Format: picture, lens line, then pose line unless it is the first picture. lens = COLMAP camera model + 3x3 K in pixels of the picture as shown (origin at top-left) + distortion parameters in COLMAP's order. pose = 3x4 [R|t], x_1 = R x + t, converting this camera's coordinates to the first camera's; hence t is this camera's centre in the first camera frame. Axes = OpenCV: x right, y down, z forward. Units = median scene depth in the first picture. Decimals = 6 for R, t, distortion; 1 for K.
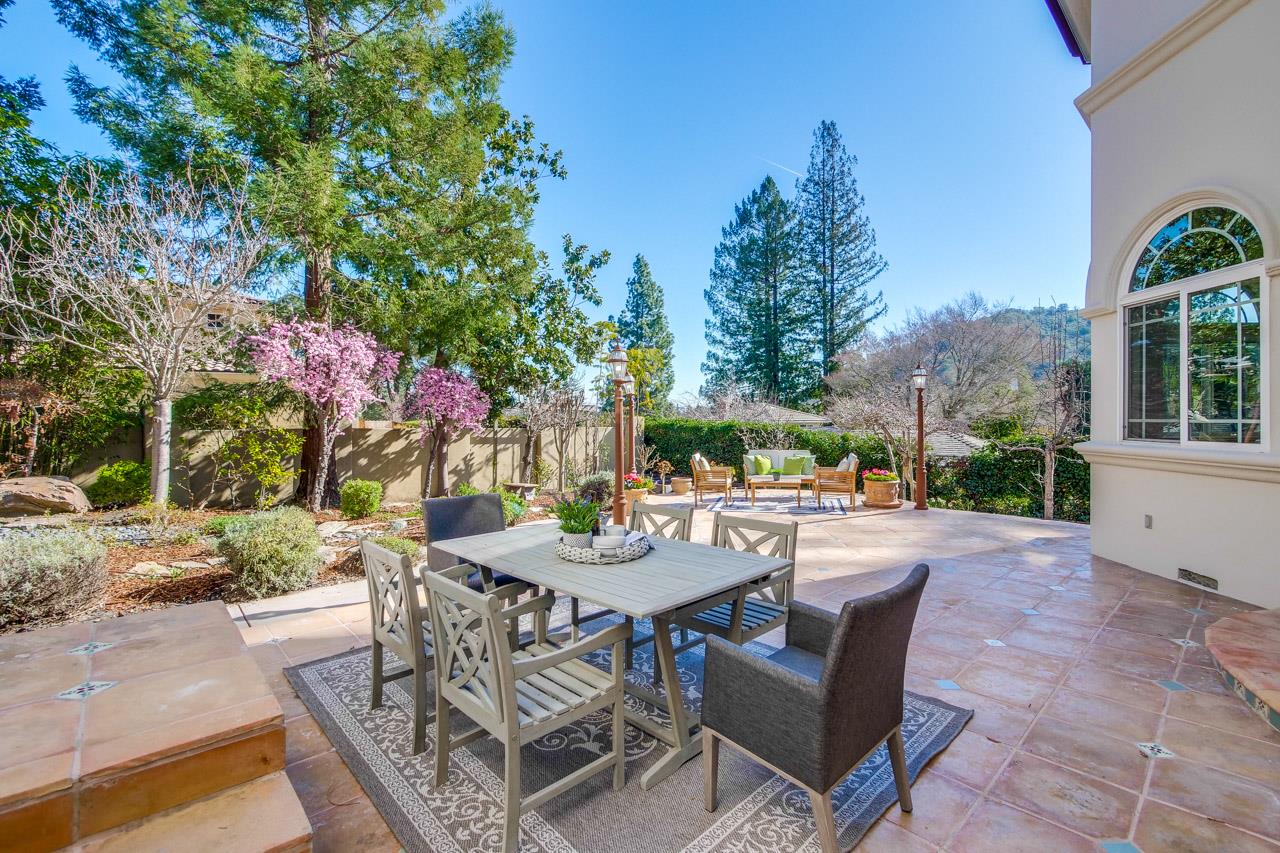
lens RADIAL K [[570.8, 0, 634.2], [0, 570.8, 419.0], [0, 0, 1]] dist [-0.008387, 0.000917]
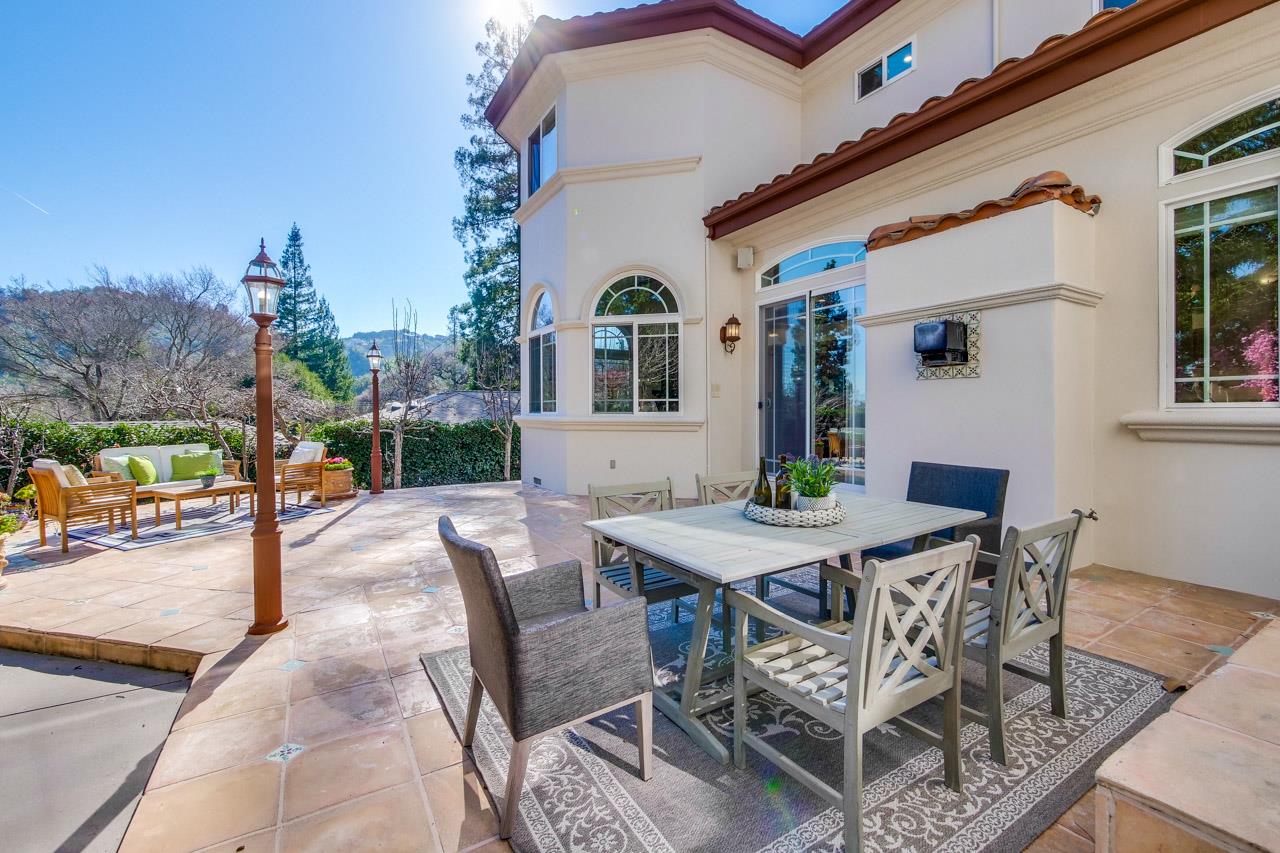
lens RADIAL K [[544.0, 0, 634.9], [0, 544.0, 421.1], [0, 0, 1]] dist [-0.010140, 0.002073]
pose [[0.227564, -0.031457, 0.973255, -0.076554], [0.006690, 0.999505, 0.030741, 0.002042], [-0.973740, -0.000484, 0.227662, 0.079787]]
